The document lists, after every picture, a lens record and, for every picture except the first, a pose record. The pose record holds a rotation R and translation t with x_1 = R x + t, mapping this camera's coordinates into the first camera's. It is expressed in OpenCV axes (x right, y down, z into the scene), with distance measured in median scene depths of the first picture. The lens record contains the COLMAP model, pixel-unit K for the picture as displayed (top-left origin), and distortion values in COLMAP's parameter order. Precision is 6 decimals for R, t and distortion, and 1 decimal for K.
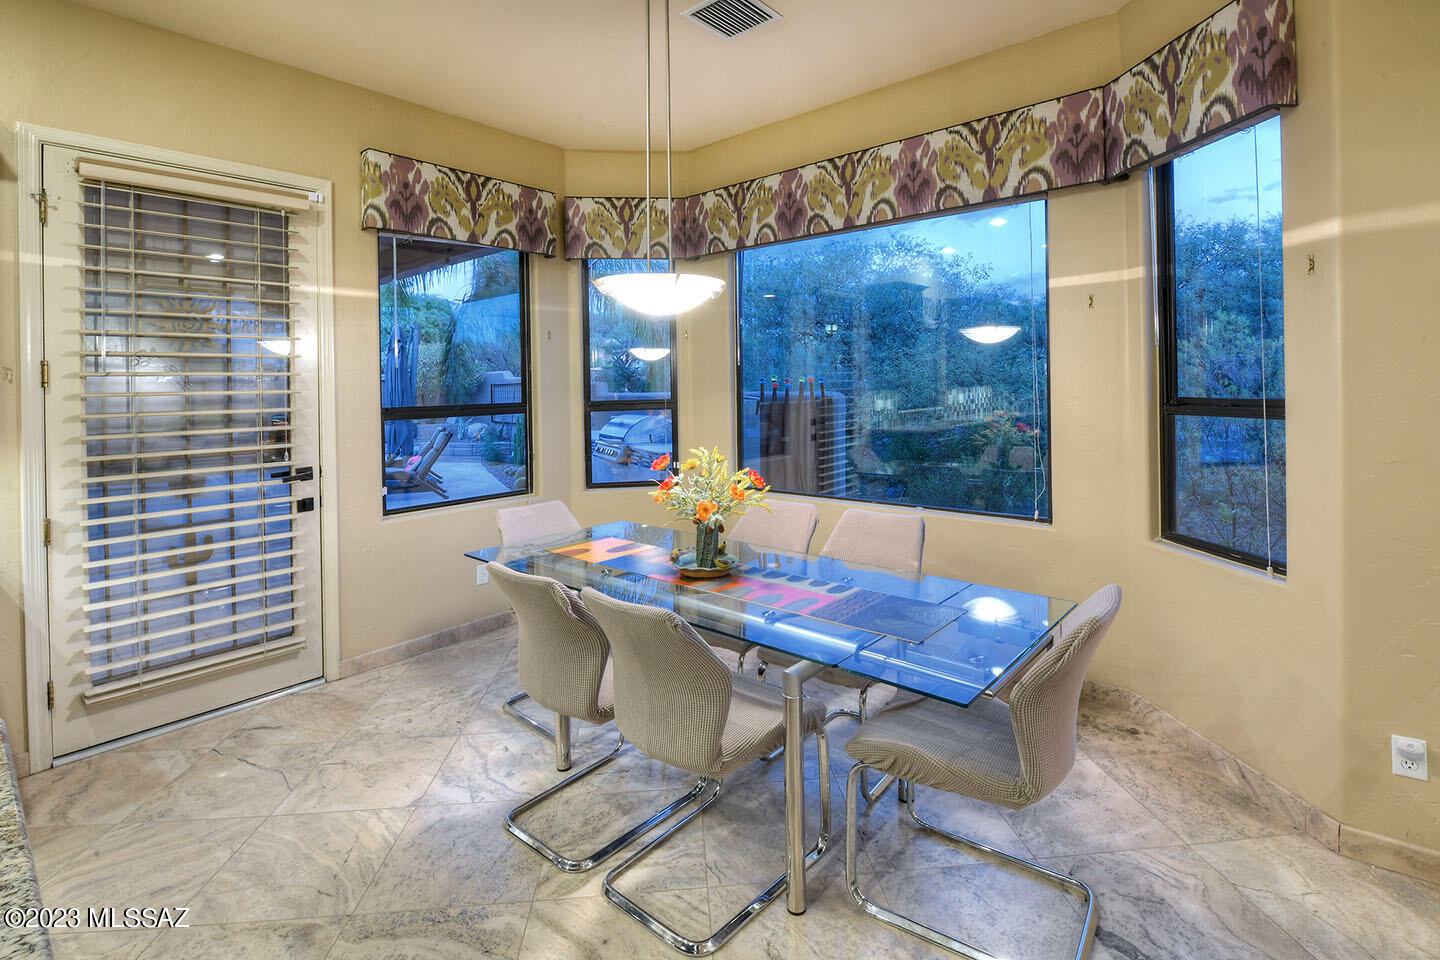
lens RADIAL K [[681.3, 0, 721.6], [0, 681.3, 385.1], [0, 0, 1]] dist [0.000143, -0.000052]
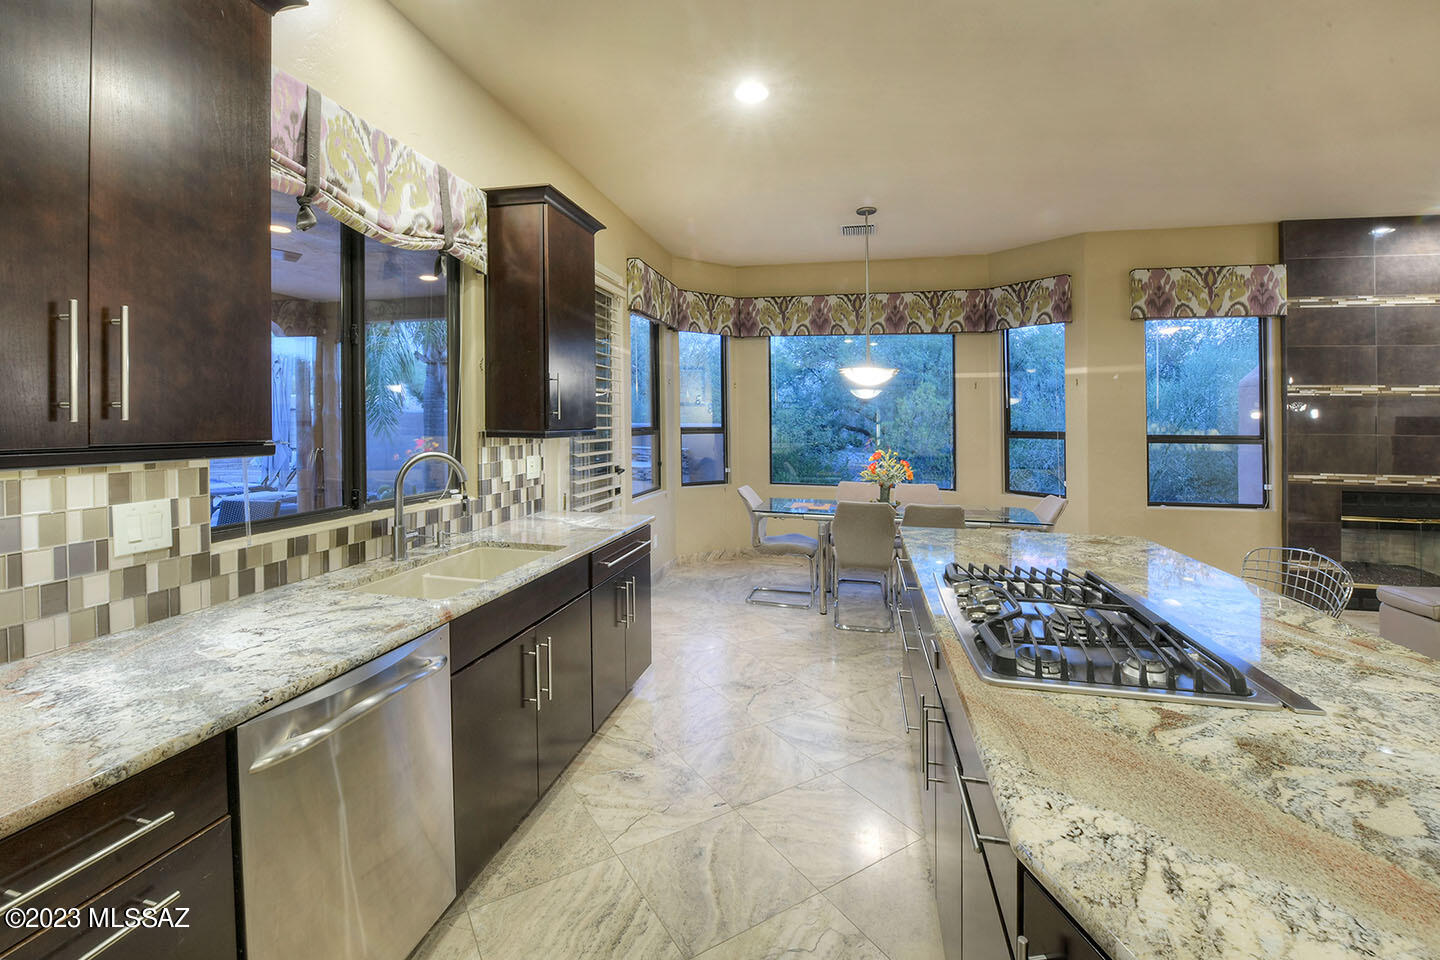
lens RADIAL K [[653.9, 0, 718.4], [0, 653.9, 416.2], [0, 0, 1]] dist [-0.022633, -0.000122]
pose [[0.868594, 0.031369, 0.494531, -1.174342], [-0.027122, 0.999508, -0.015765, 0.027039], [-0.494782, 0.000281, 0.869017, -0.388448]]
